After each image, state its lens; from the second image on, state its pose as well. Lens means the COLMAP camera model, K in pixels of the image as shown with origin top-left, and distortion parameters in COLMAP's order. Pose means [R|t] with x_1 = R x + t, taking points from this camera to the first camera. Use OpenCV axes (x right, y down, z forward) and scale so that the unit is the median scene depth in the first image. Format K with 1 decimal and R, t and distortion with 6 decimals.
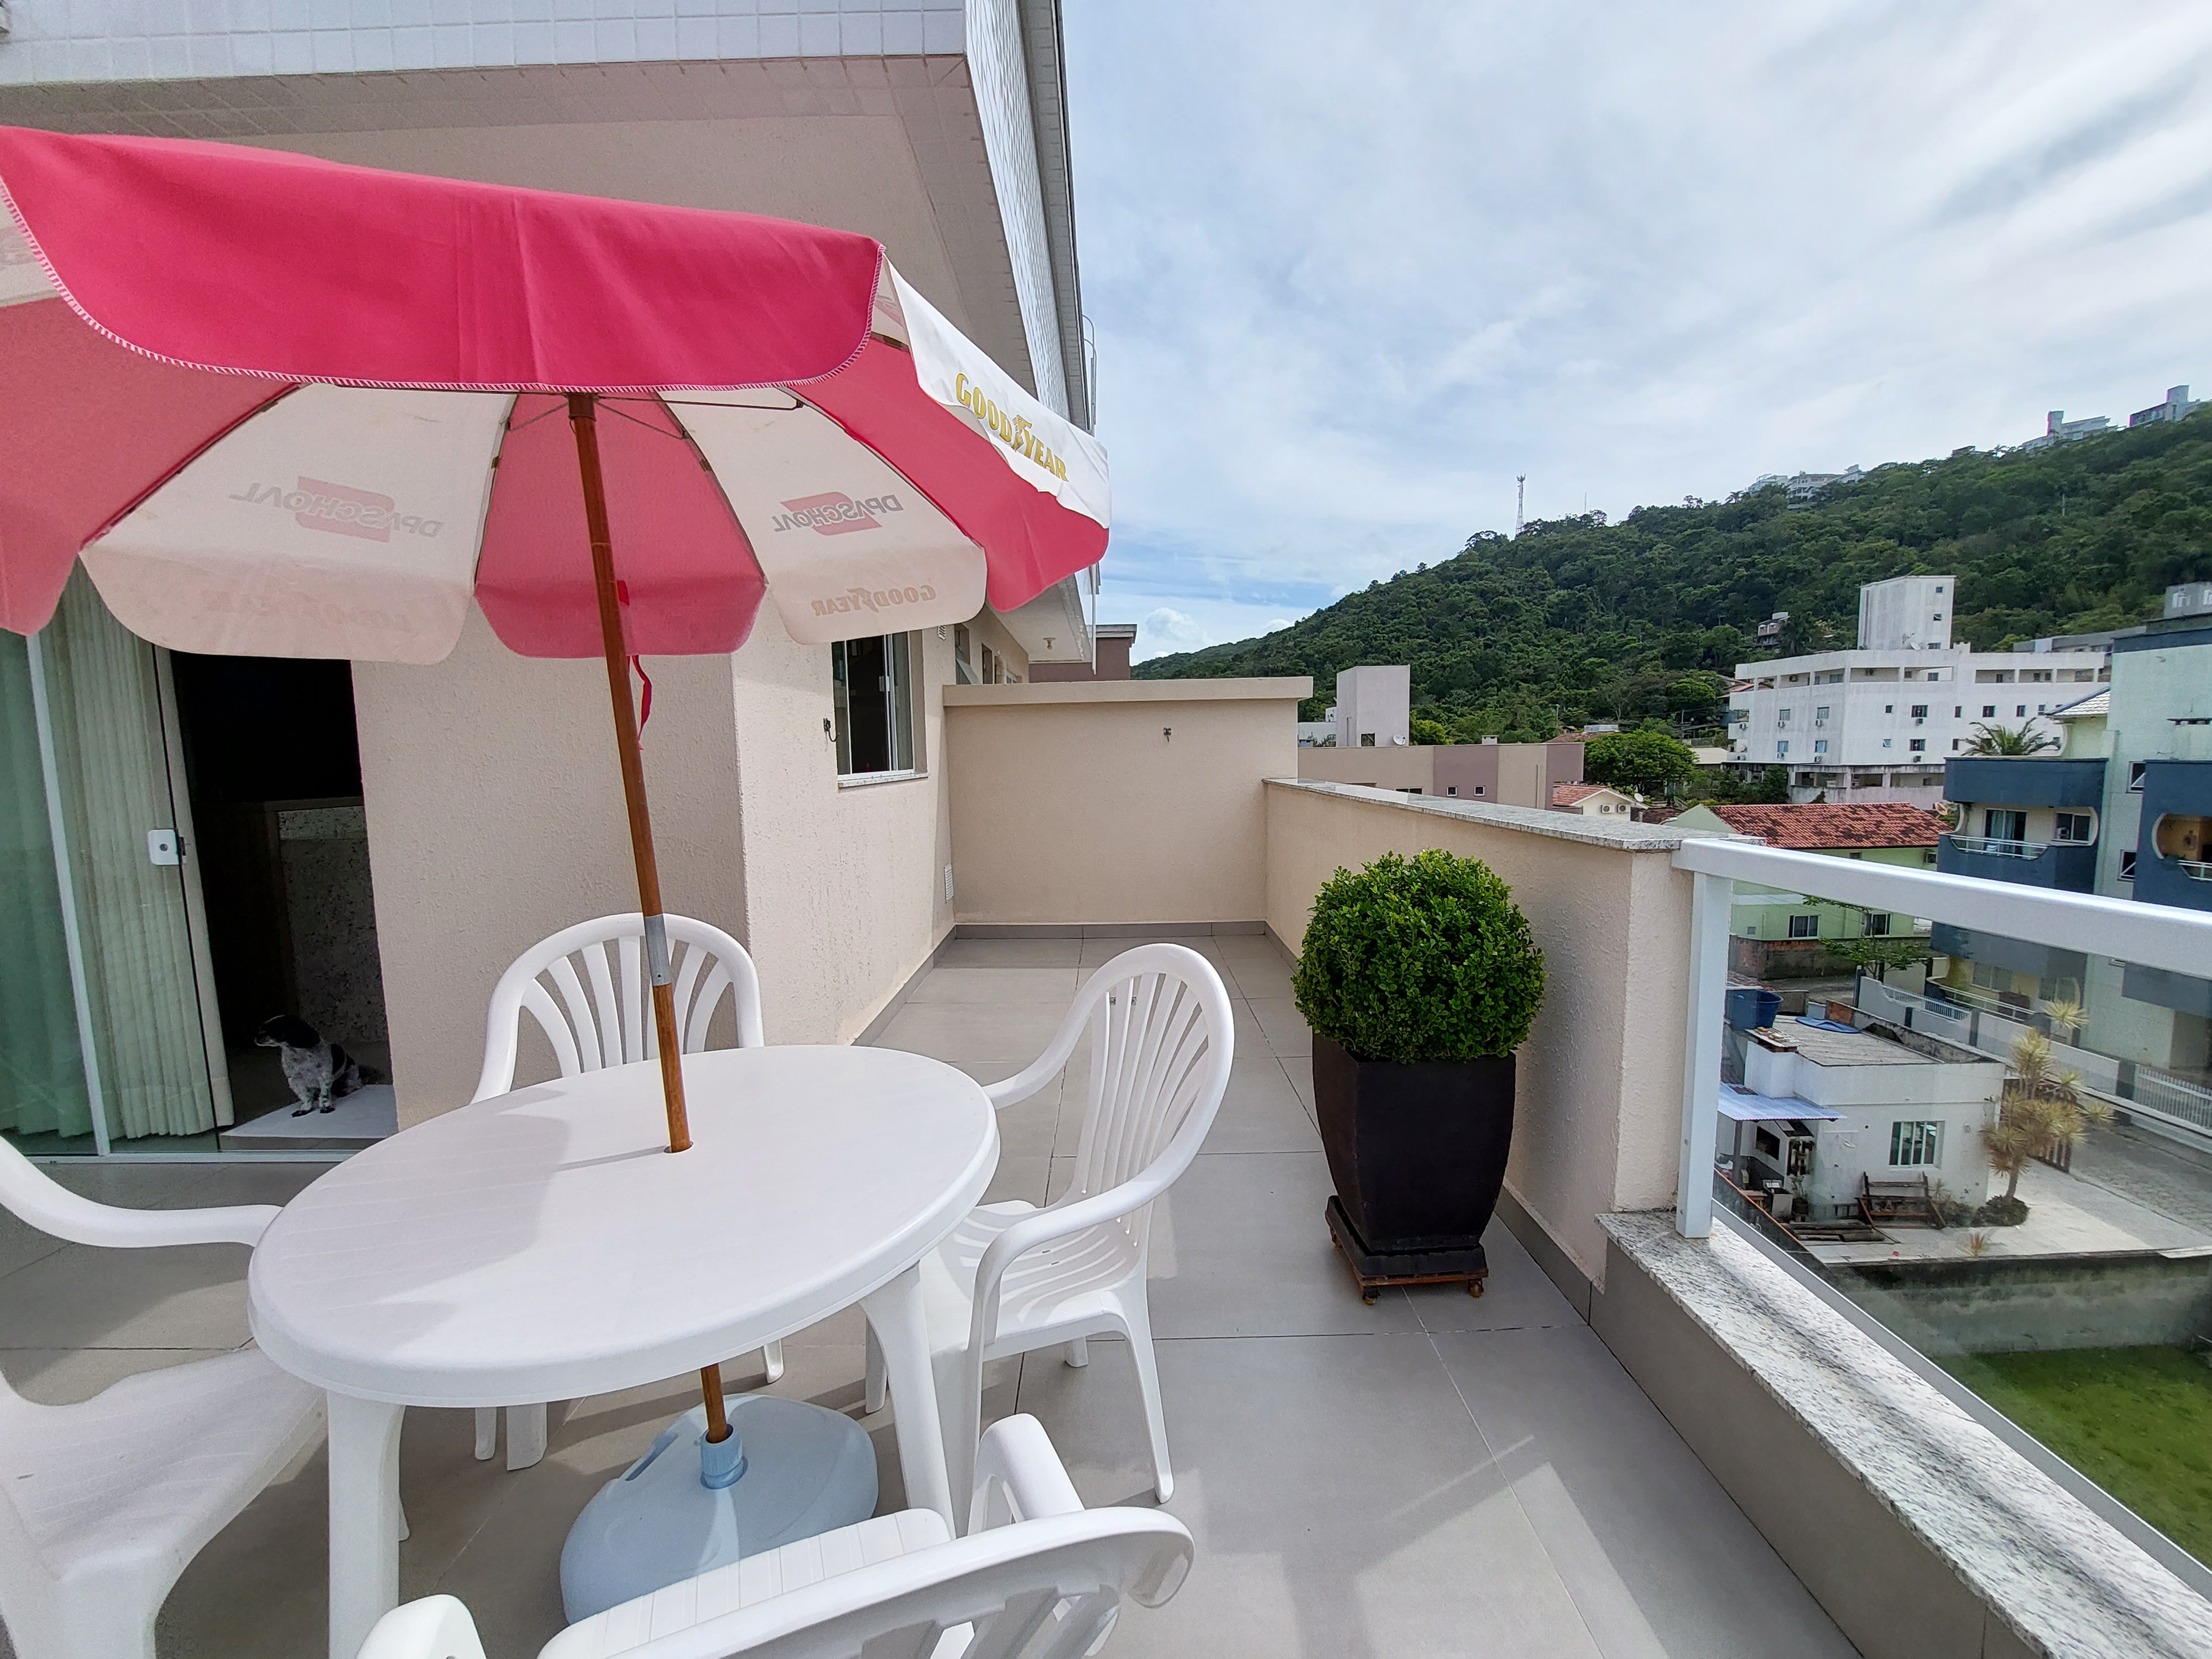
lens RADIAL K [[885.9, 0, 1113.3], [0, 885.9, 842.7], [0, 0, 1]] dist [-0.019067, -0.000024]
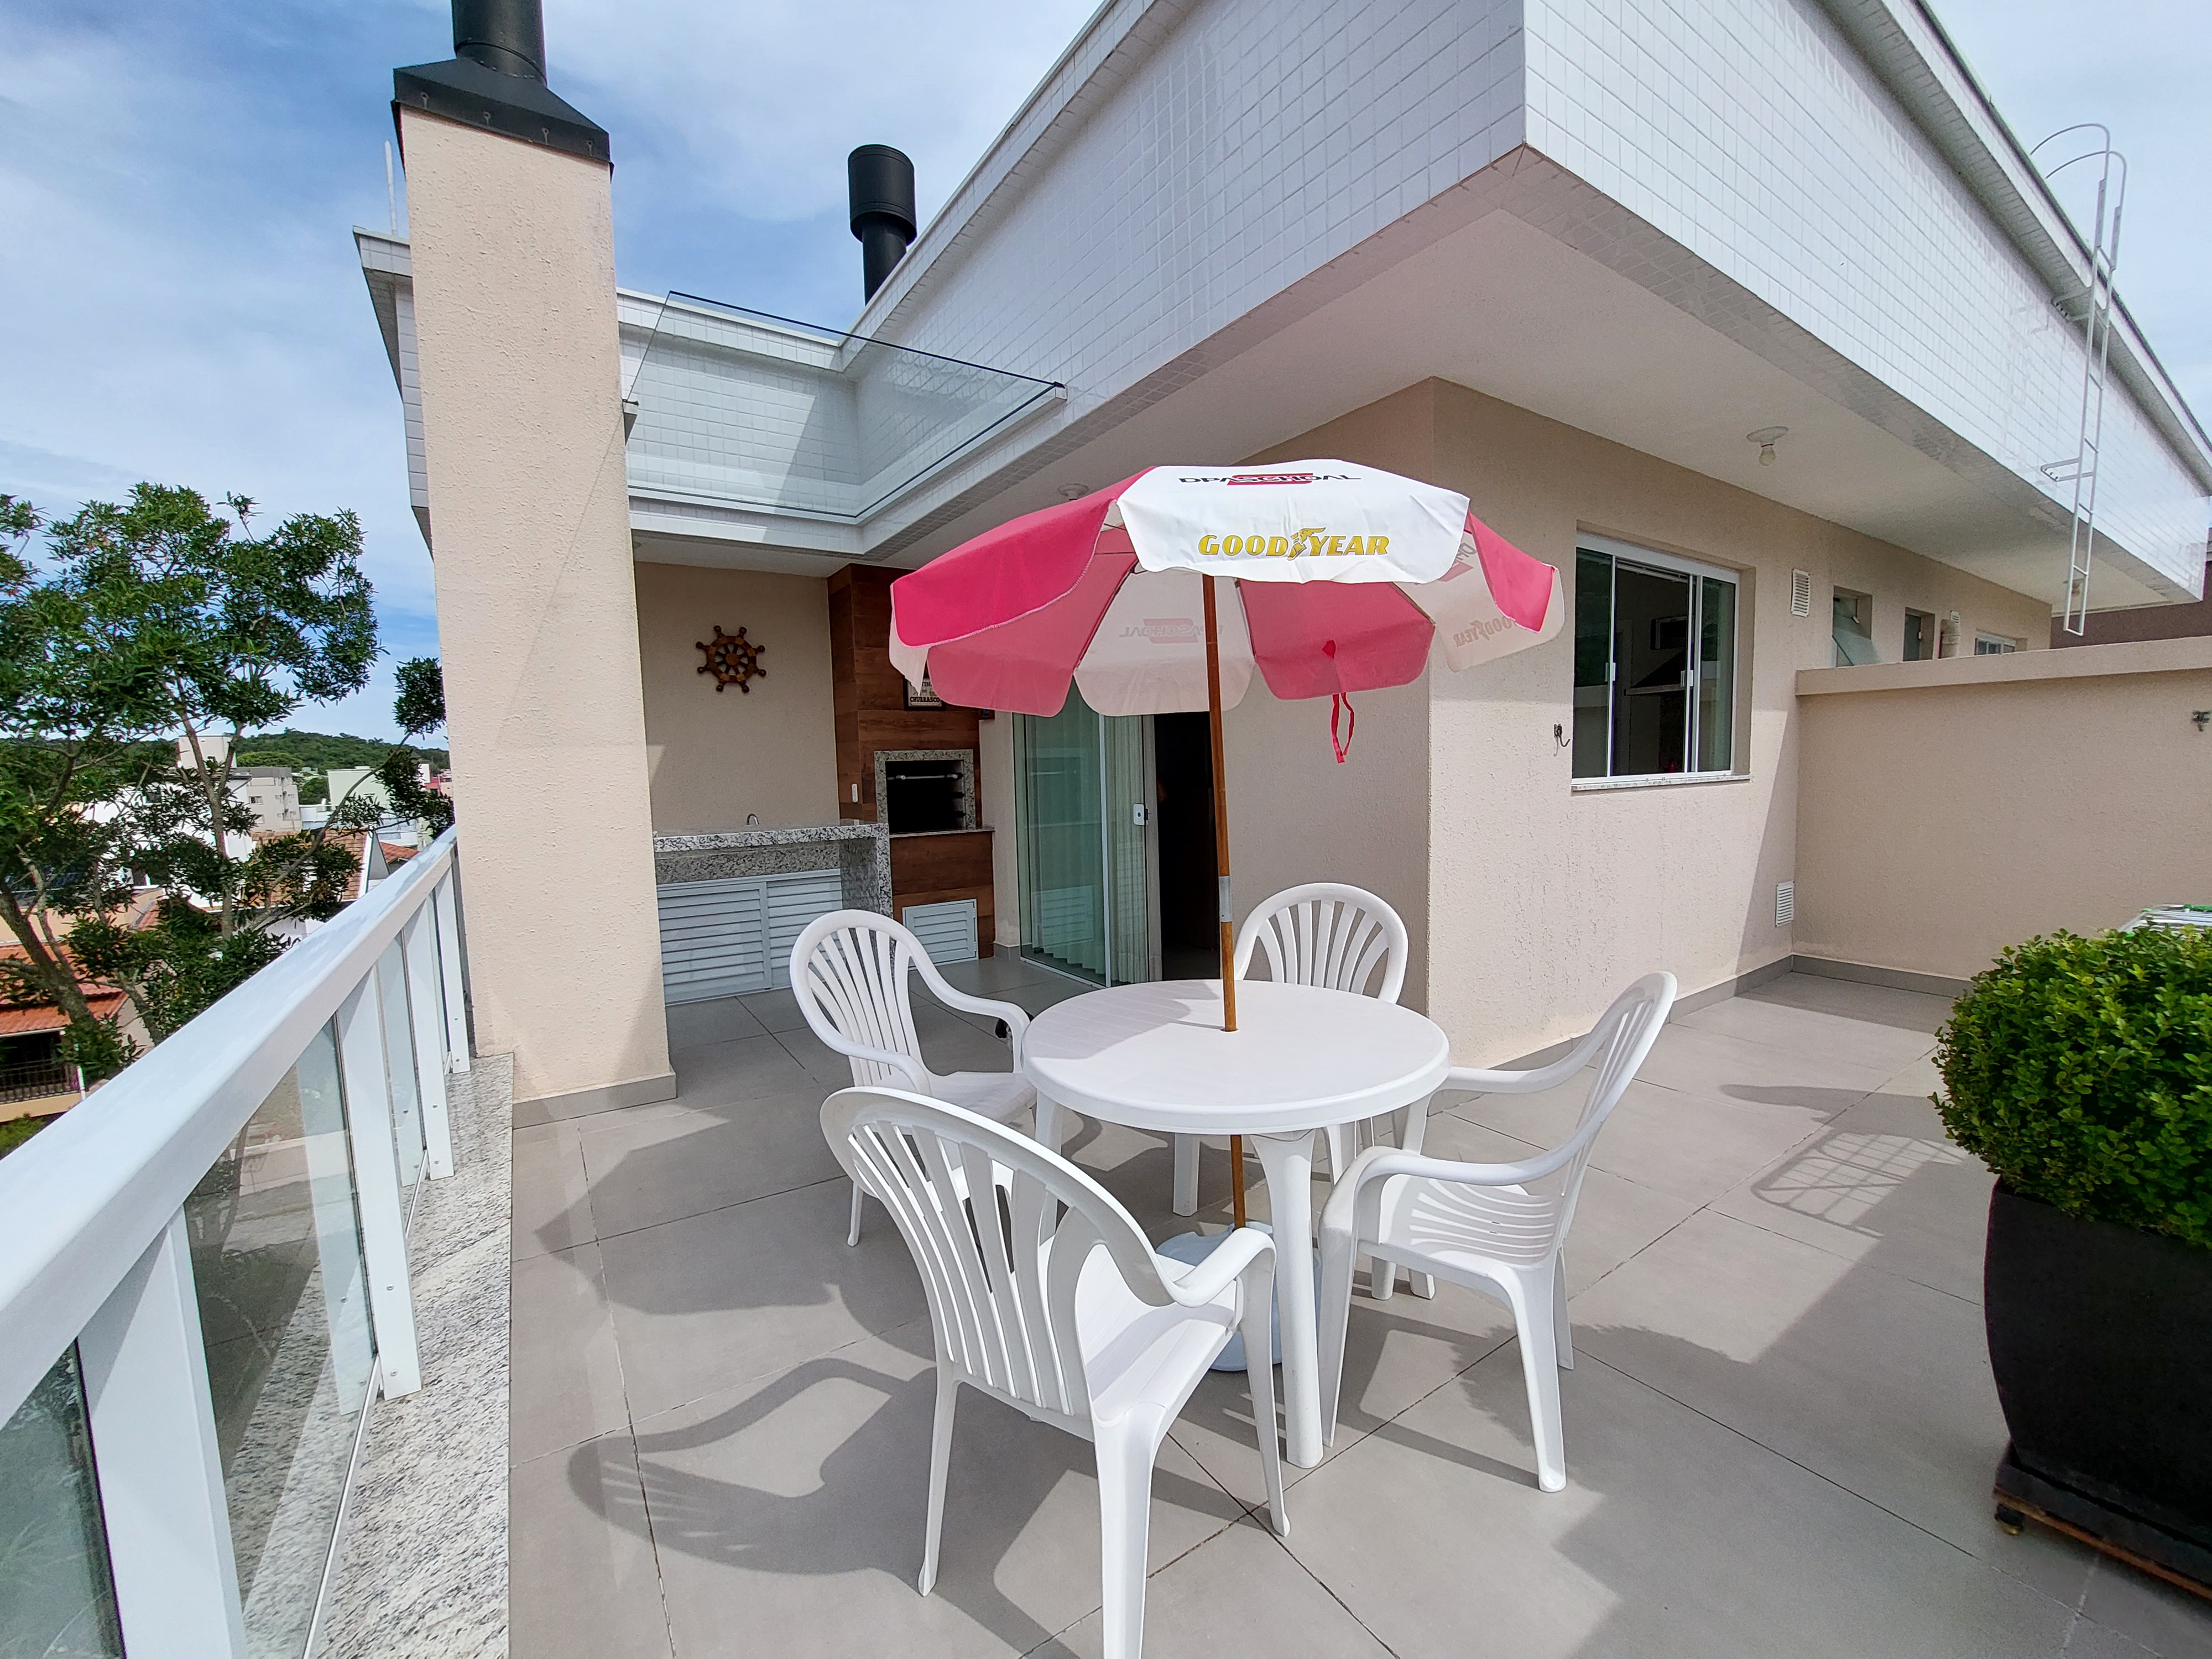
lens RADIAL K [[885.9, 0, 1113.3], [0, 885.9, 842.7], [0, 0, 1]] dist [-0.019067, -0.000024]
pose [[0.551530, 0.077696, -0.830529, 0.336074], [-0.069081, 0.996487, 0.047347, -0.018602], [0.831290, 0.031261, 0.554960, -0.016647]]
